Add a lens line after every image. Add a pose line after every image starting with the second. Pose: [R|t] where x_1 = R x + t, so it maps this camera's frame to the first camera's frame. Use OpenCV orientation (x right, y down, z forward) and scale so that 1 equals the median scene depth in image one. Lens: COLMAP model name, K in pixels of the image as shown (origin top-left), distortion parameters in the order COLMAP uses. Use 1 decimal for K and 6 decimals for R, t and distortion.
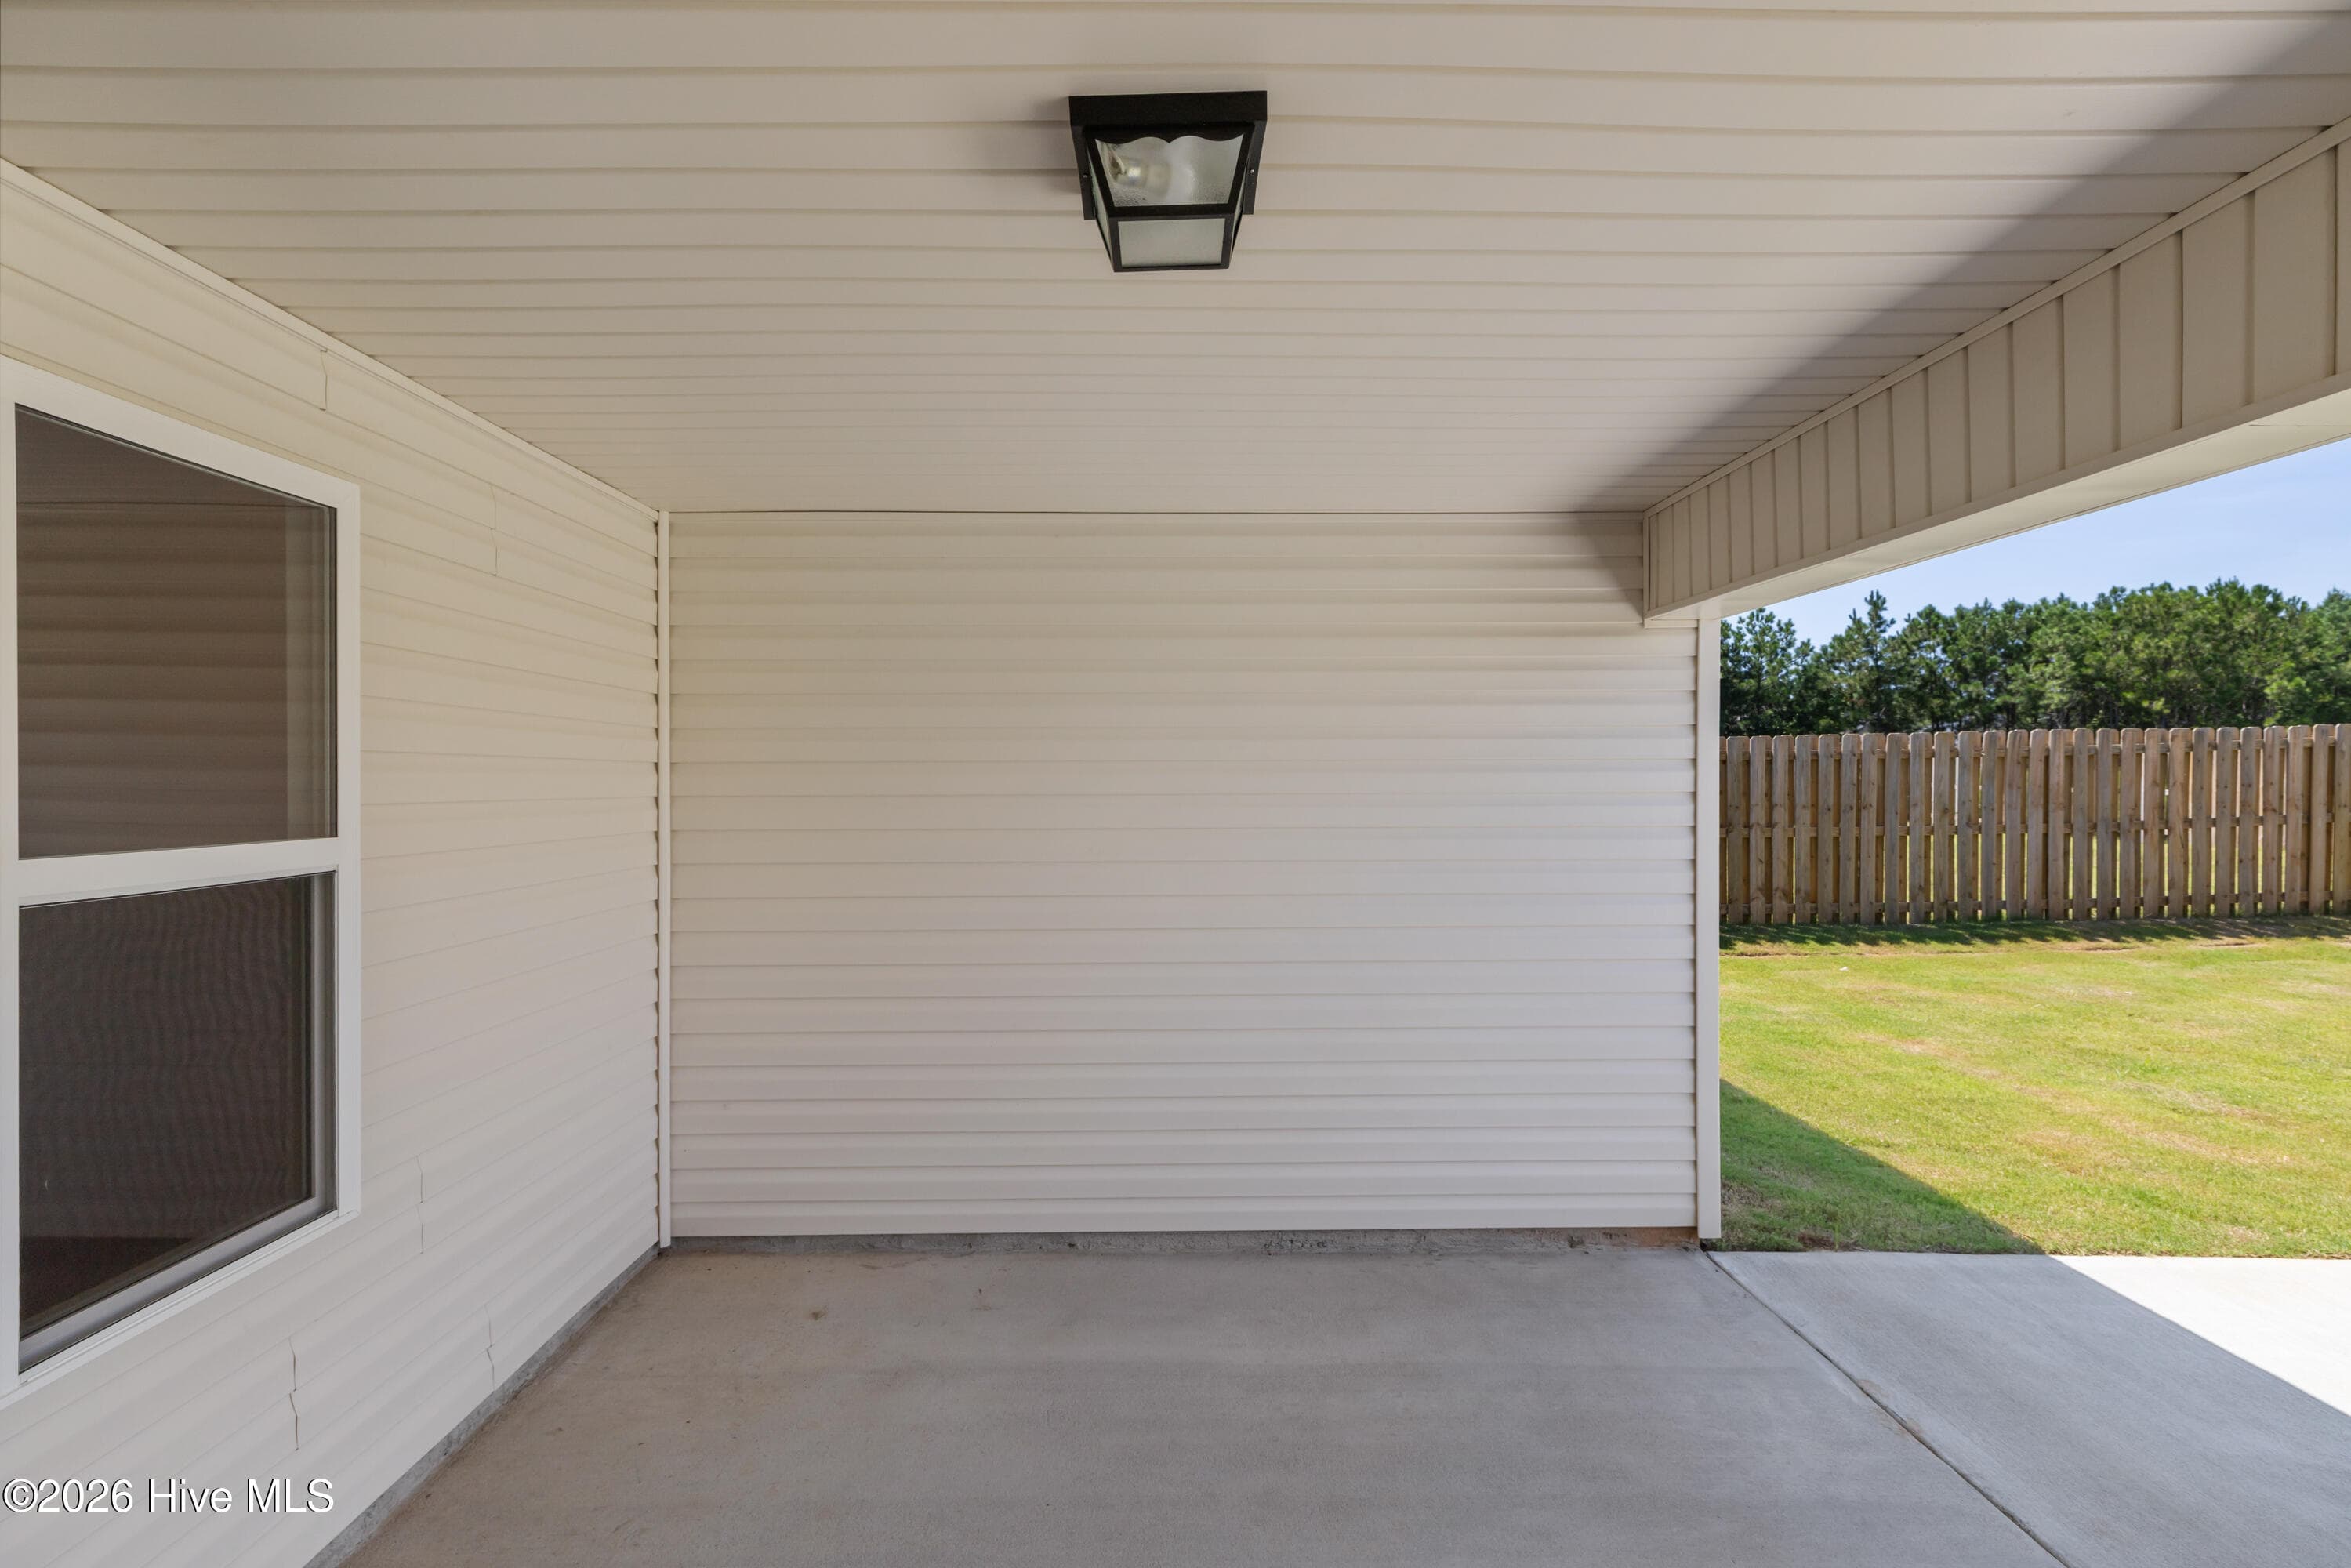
lens RADIAL K [[1194.8, 0, 1178.1], [0, 1194.8, 784.6], [0, 0, 1]] dist [0.000757, -0.000800]
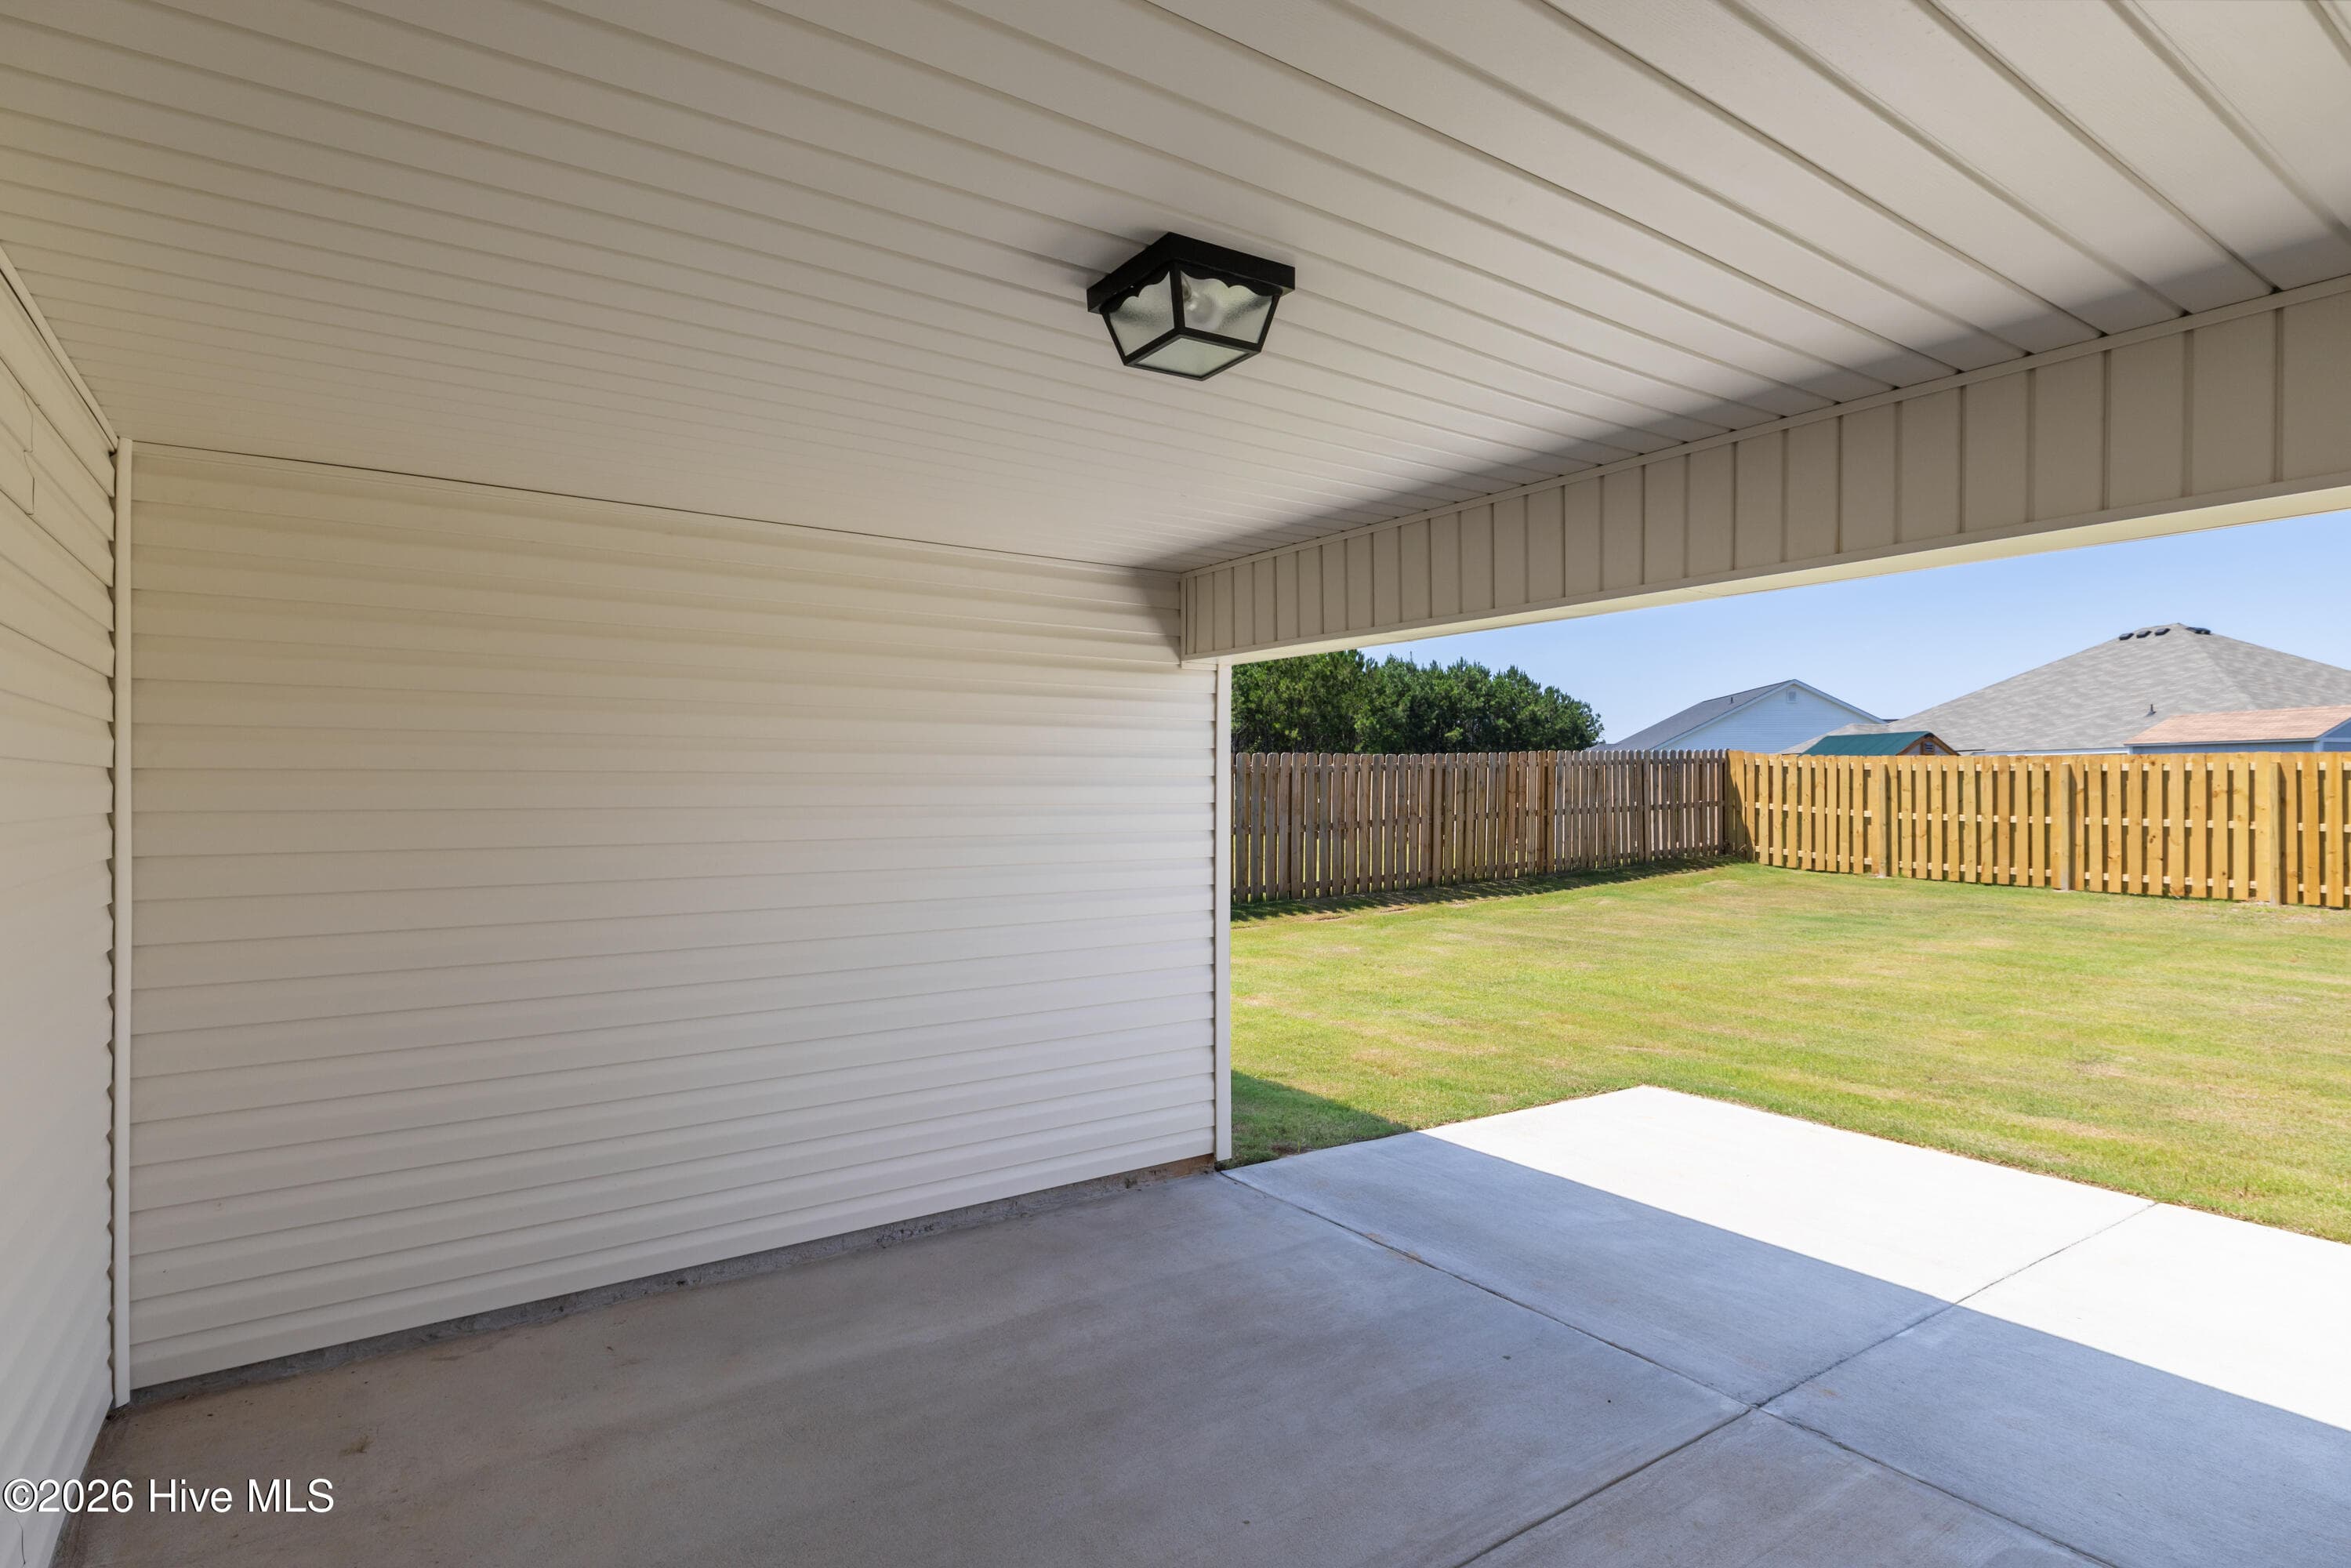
lens RADIAL K [[1185.4, 0, 1167.4], [0, 1185.4, 789.5], [0, 0, 1]] dist [0.000953, -0.000567]
pose [[0.829825, 0.003758, 0.558010, -0.107159], [-0.001952, 0.999991, -0.003832, -0.001022], [-0.558020, 0.002090, 0.829825, 0.001258]]
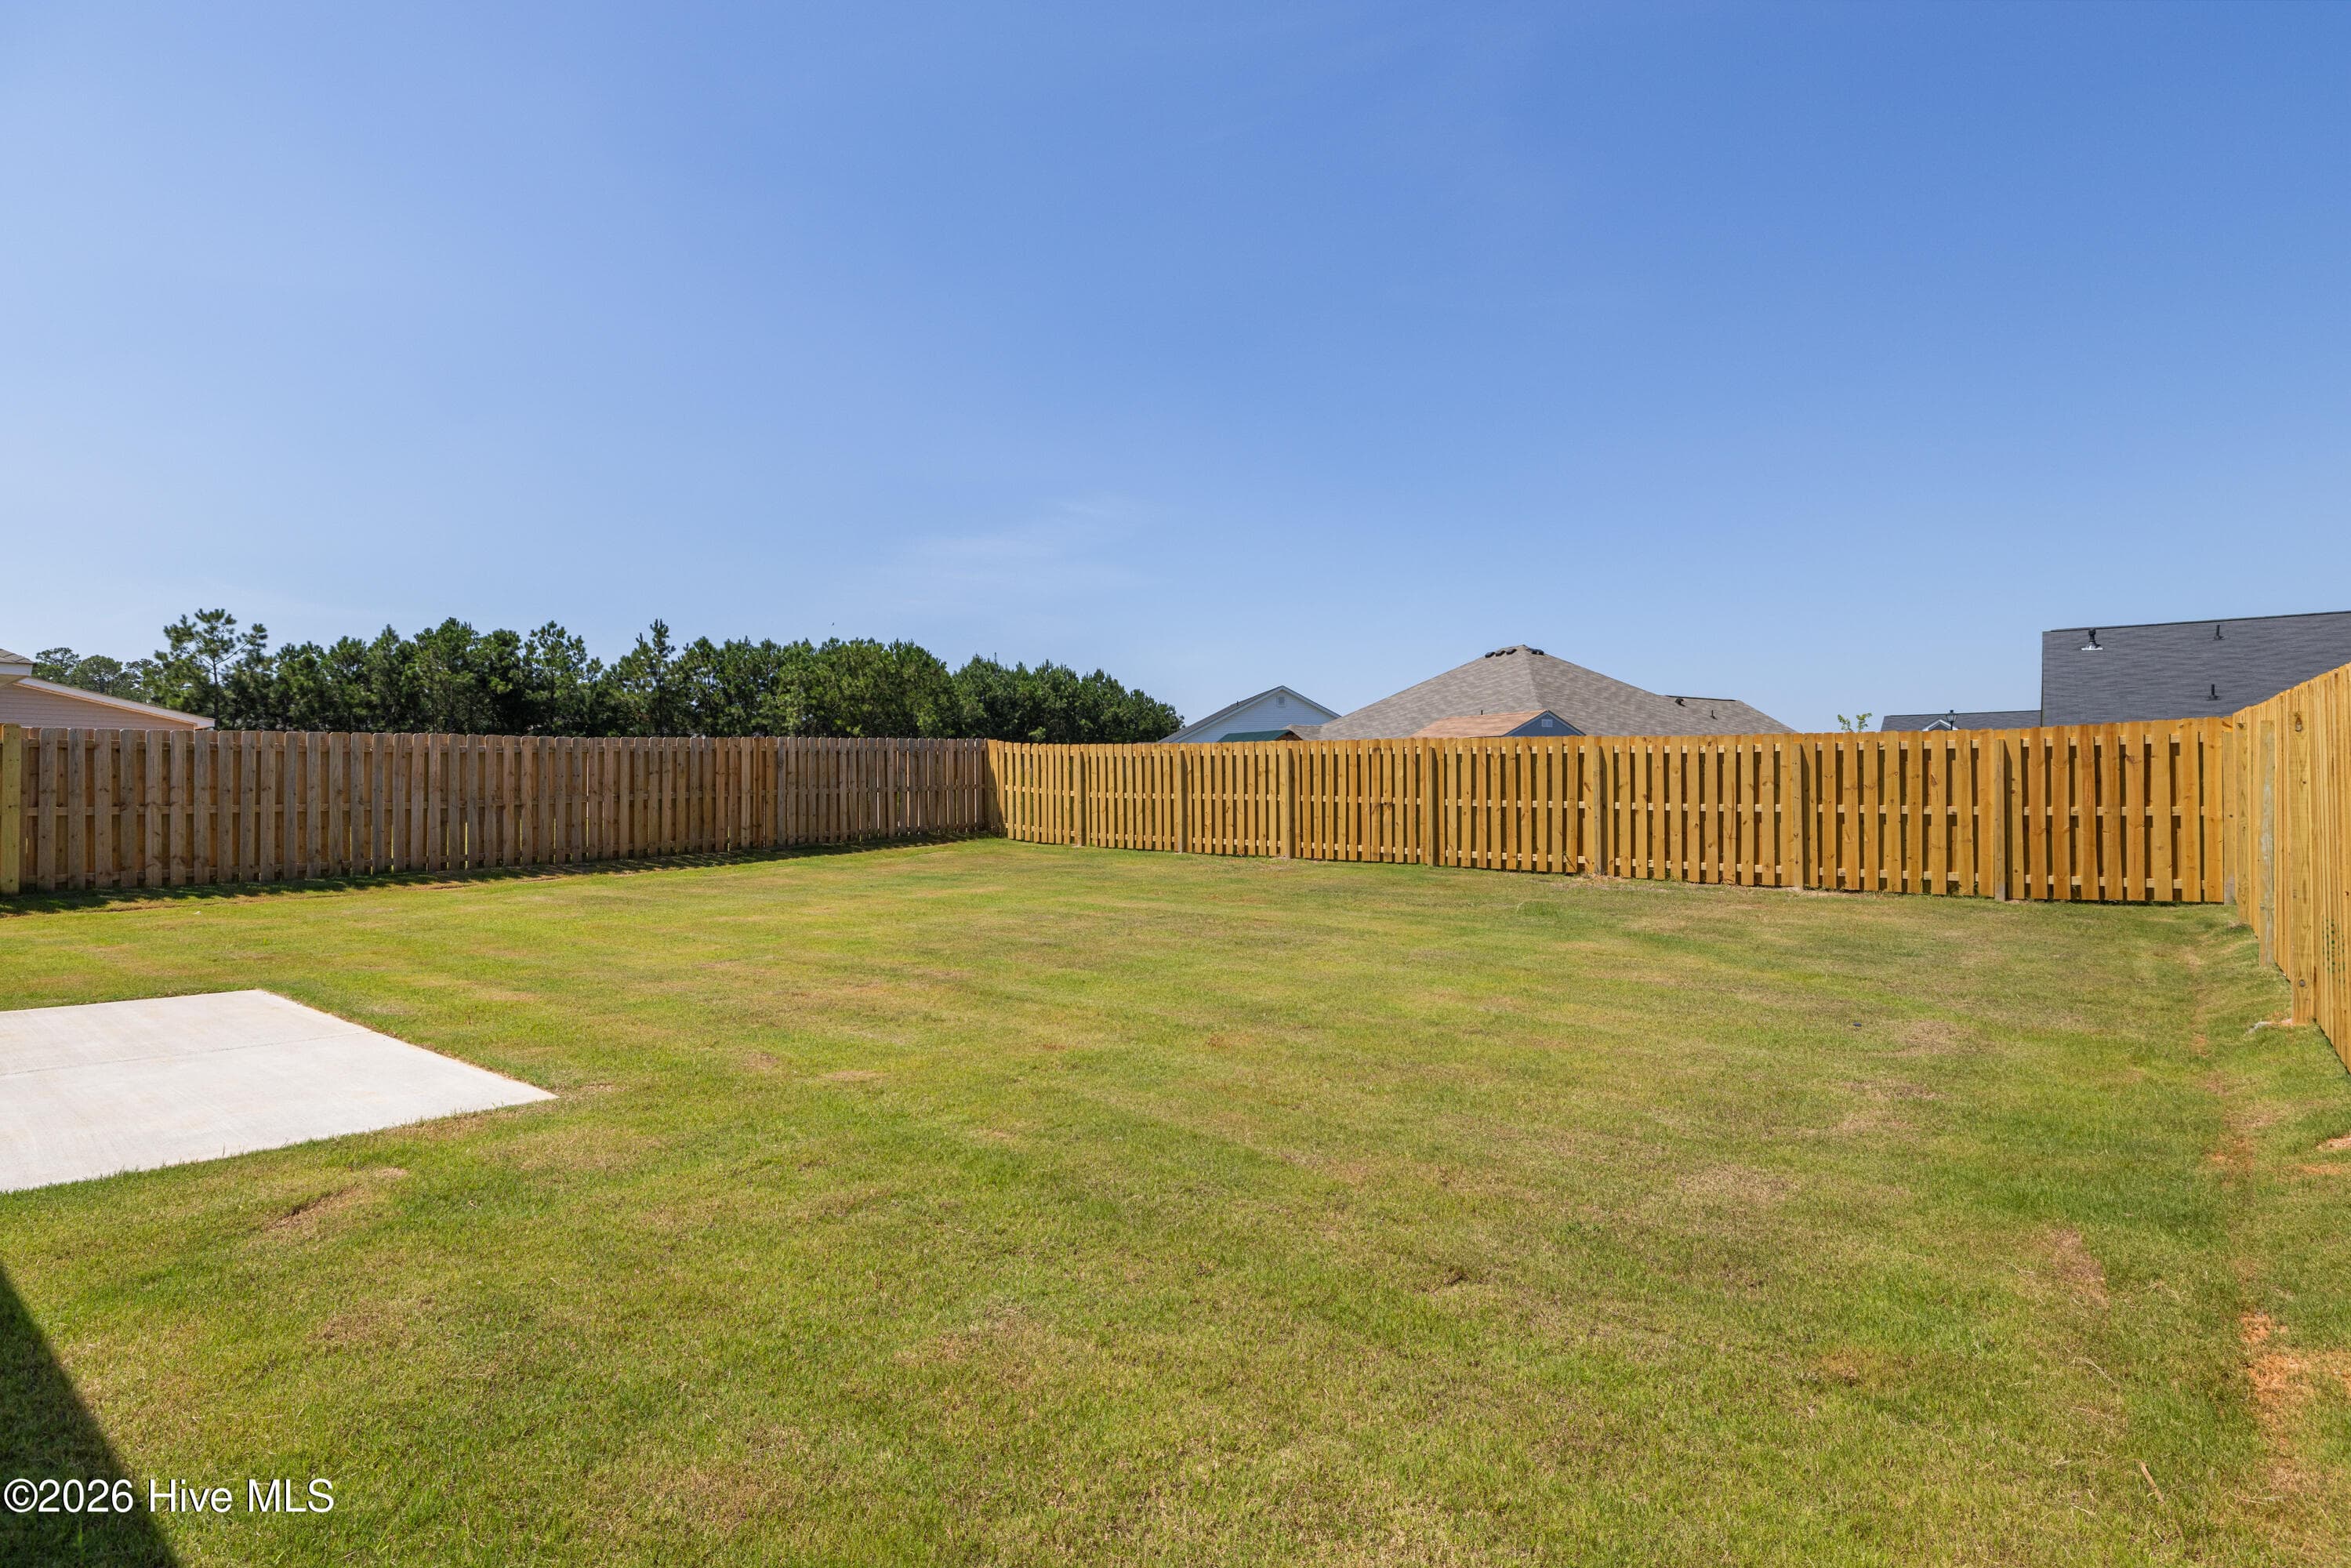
lens RADIAL K [[1185.4, 0, 1167.4], [0, 1185.4, 789.5], [0, 0, 1]] dist [0.000953, -0.000567]
pose [[0.643741, 0.002369, 0.765240, 0.229152], [0.001886, 0.999987, -0.004682, 0.026904], [-0.765241, 0.004458, 0.643728, -0.541747]]
